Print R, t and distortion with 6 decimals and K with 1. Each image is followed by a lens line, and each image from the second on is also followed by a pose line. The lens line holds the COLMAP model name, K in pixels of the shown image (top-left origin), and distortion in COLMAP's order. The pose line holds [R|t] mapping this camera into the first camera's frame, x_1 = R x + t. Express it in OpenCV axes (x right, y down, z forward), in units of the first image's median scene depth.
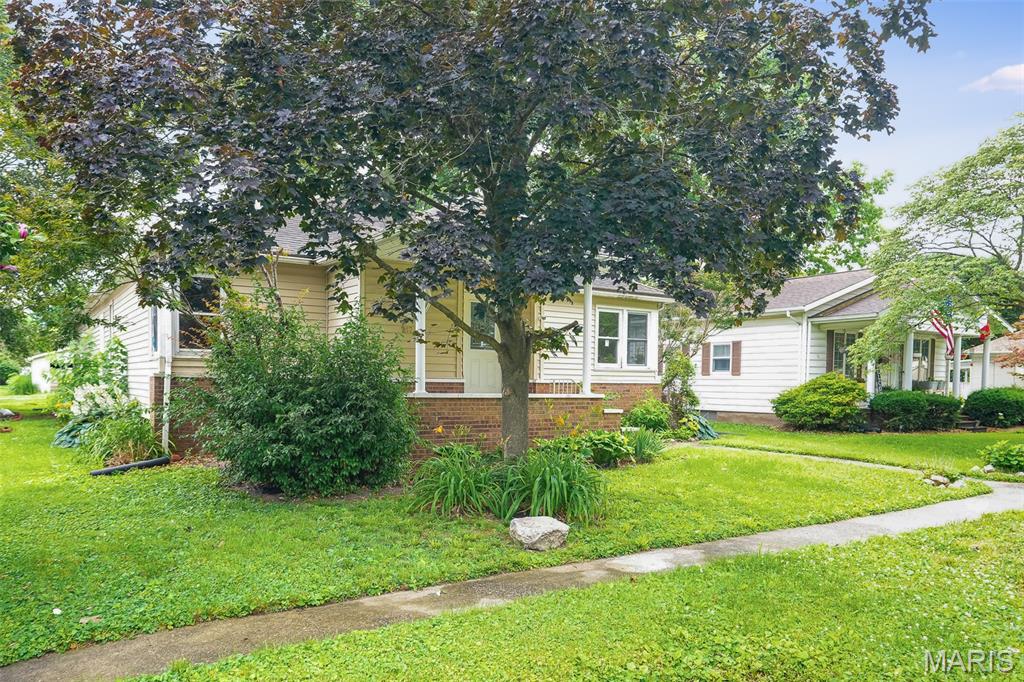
lens RADIAL K [[619.5, 0, 511.9], [0, 619.5, 343.3], [0, 0, 1]] dist [-0.000204, -0.000948]
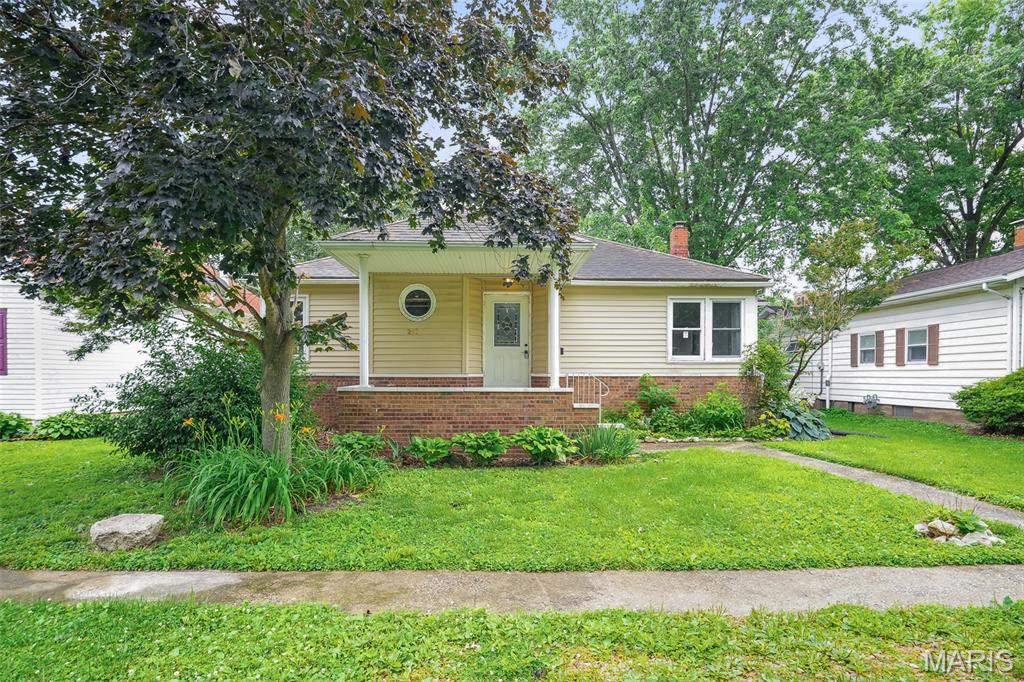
lens RADIAL K [[500.9, 0, 512.0], [0, 500.9, 340.7], [0, 0, 1]] dist [-0.003524, -0.000193]
pose [[0.872429, -0.045154, -0.486650, 0.302282], [0.040289, 0.998978, -0.020463, 0.014315], [0.487077, -0.001754, 0.873357, 0.189871]]
